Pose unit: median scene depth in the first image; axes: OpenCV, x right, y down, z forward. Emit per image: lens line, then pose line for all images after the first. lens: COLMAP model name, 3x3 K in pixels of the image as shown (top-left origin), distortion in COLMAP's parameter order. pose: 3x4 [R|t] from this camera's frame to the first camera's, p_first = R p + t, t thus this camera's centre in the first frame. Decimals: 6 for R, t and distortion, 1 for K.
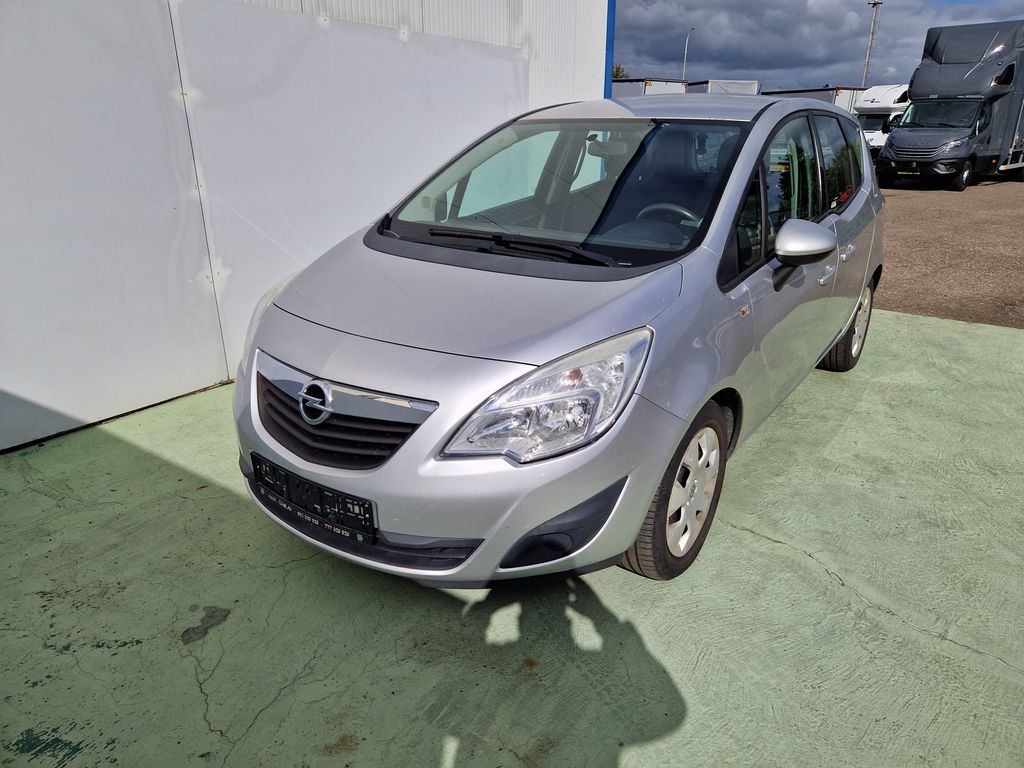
lens RADIAL K [[671.8, 0, 517.4], [0, 671.8, 384.1], [0, 0, 1]] dist [0.056505, -0.041987]
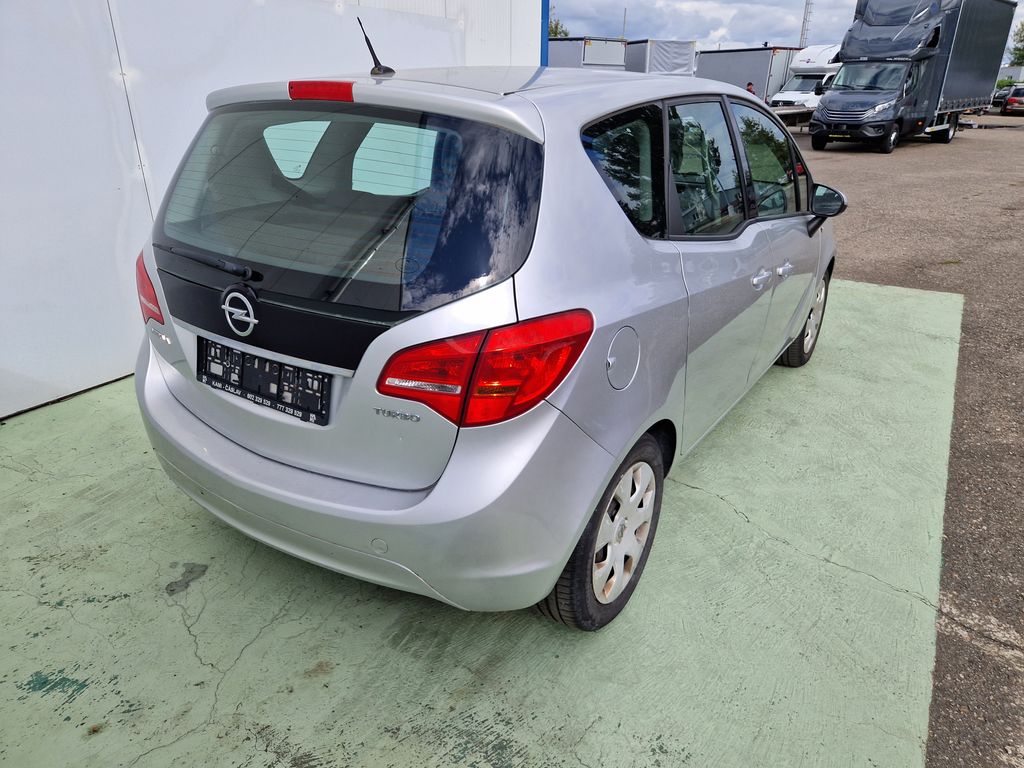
lens RADIAL K [[691.5, 0, 512.0], [0, 691.5, 384.0], [0, 0, 1]] dist [0.054169, -0.047545]
pose [[0.997298, -0.026789, 0.068397, 0.002217], [0.023320, 0.998425, 0.051032, -0.008580], [-0.069657, -0.049299, 0.996352, -0.132525]]
